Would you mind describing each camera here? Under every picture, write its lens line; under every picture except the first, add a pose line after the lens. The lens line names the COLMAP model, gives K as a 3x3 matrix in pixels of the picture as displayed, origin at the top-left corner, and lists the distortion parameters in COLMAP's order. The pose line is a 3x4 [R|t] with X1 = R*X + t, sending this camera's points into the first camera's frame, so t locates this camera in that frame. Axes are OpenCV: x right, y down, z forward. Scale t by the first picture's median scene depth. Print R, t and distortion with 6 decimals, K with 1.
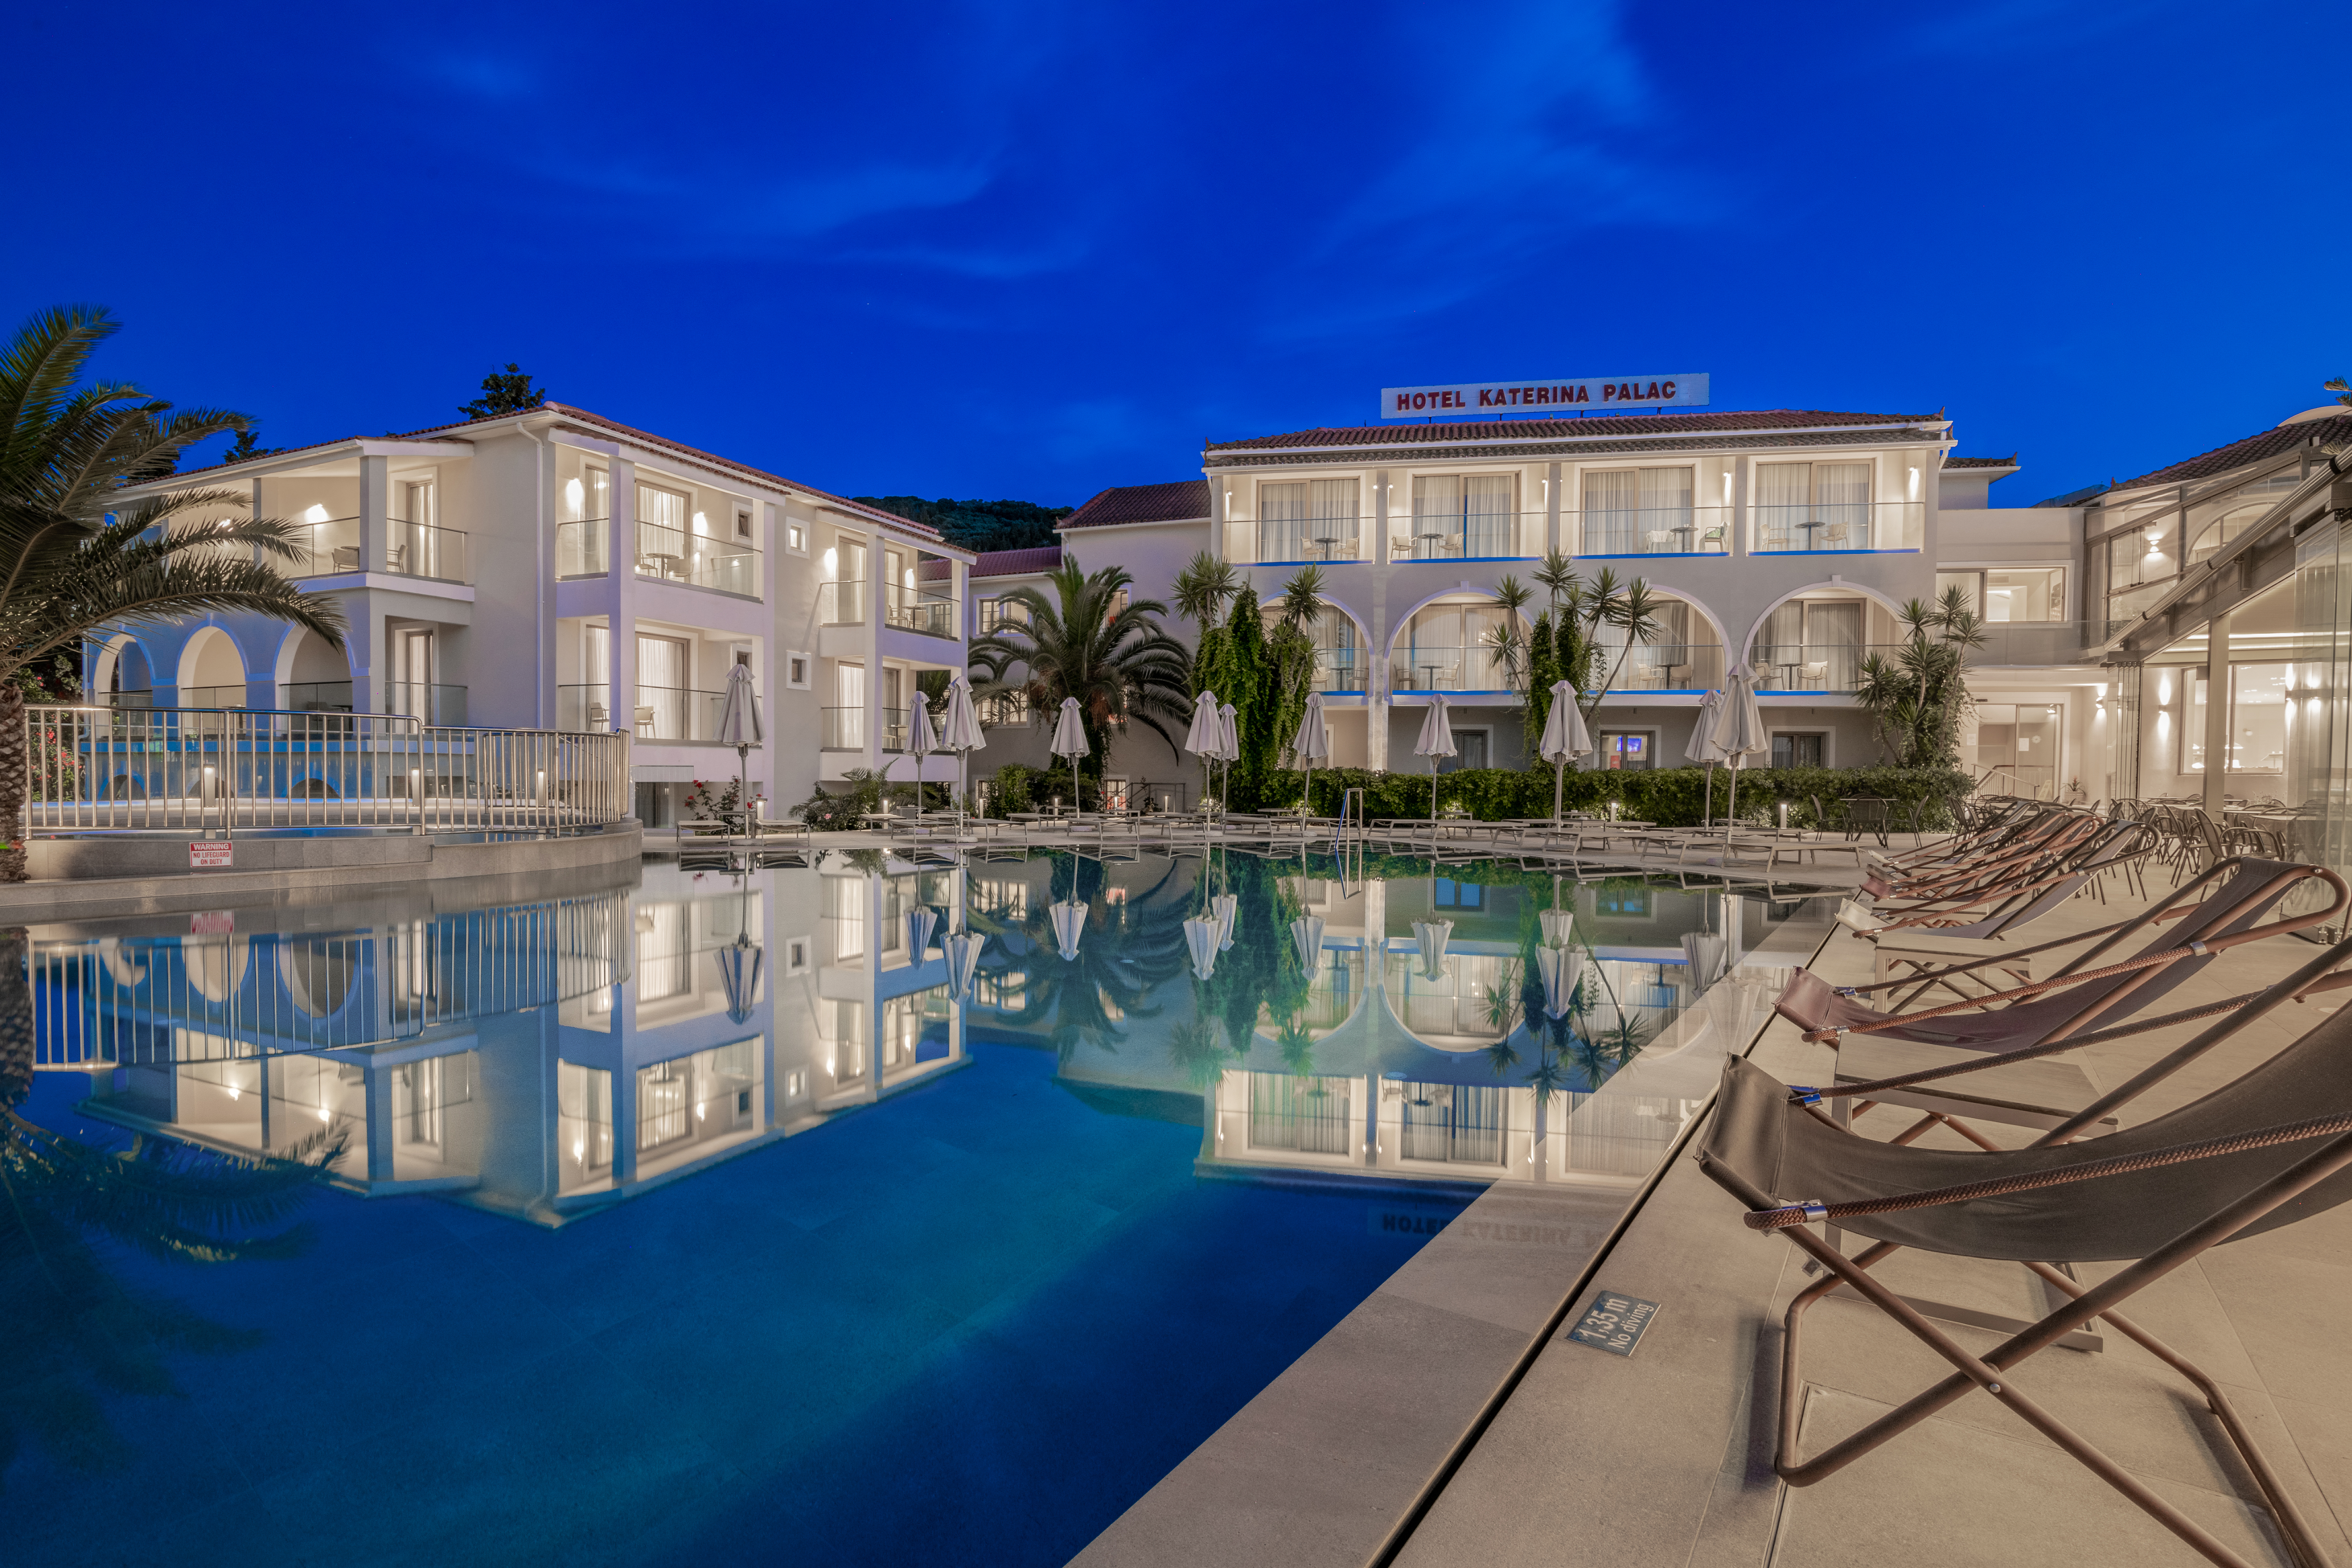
lens RADIAL K [[1193.3, 0, 1162.2], [0, 1193.3, 821.5], [0, 0, 1]] dist [-0.018344, -0.001388]
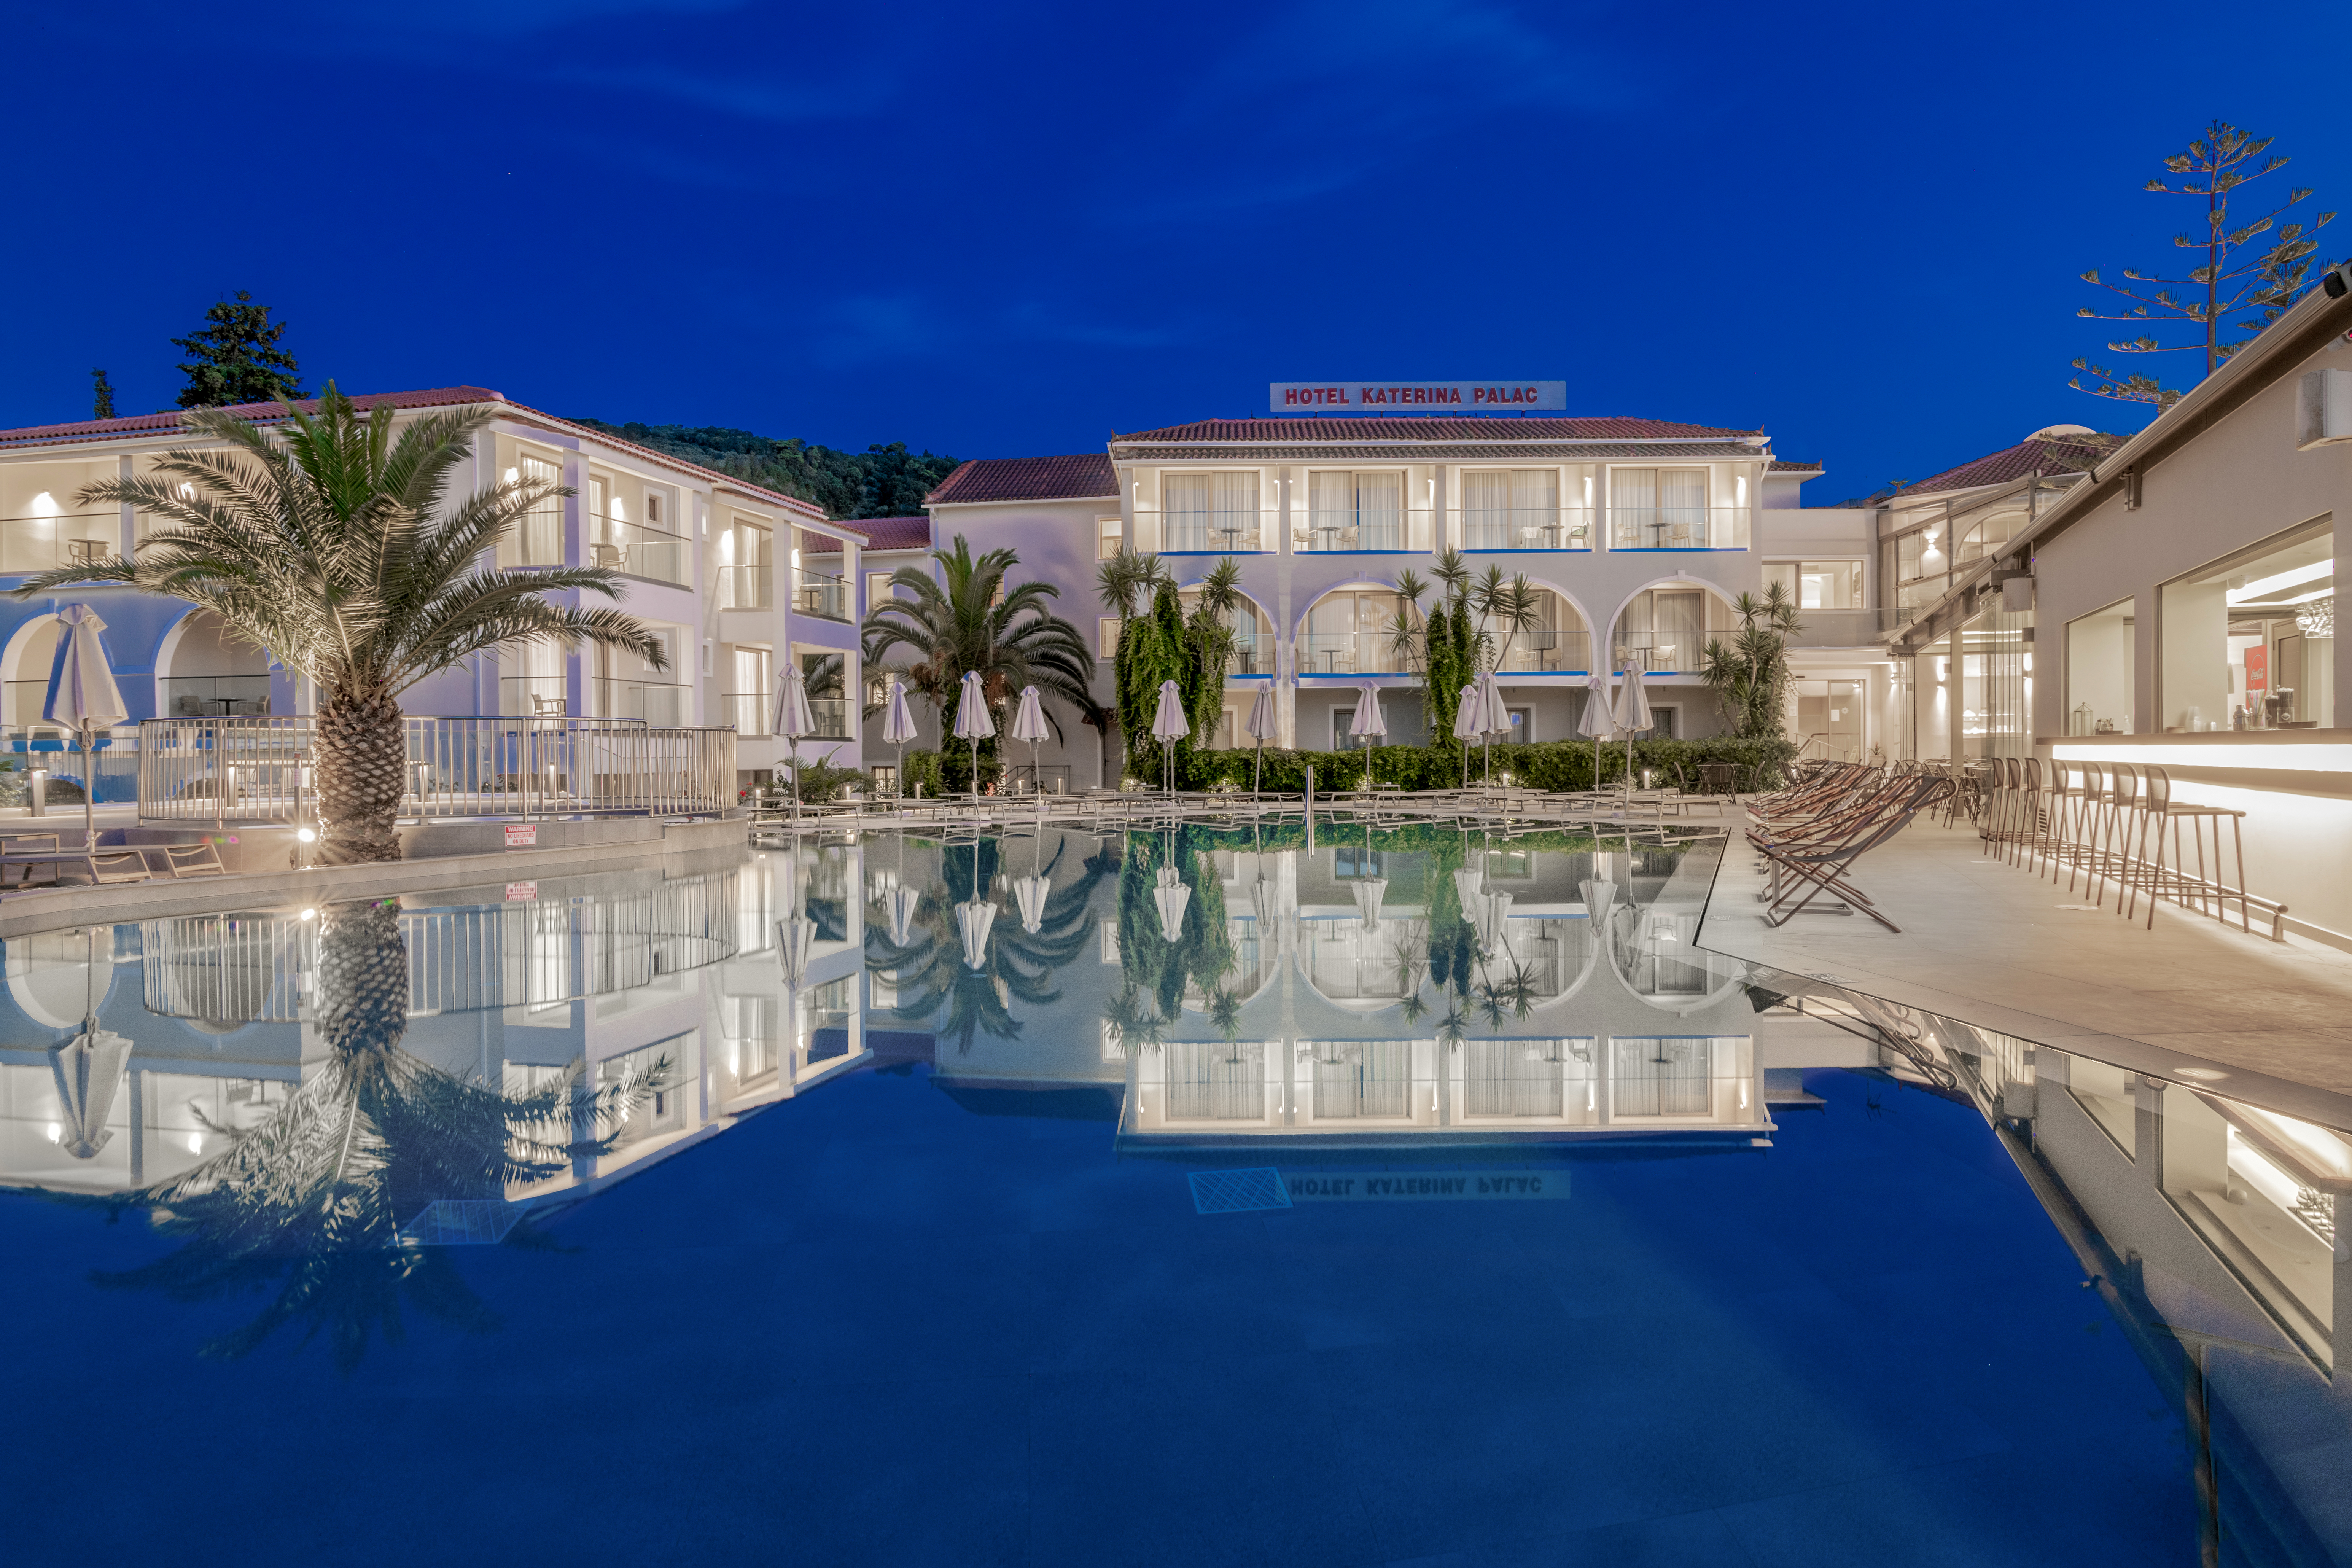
lens RADIAL K [[1439.5, 0, 1176.0], [0, 1439.5, 784.0], [0, 0, 1]] dist [0.002185, 0.000297]
pose [[0.980258, -0.023415, 0.196332, -0.174434], [0.027149, 0.999498, -0.016350, 0.007108], [-0.195850, 0.021358, 0.980401, -0.244942]]
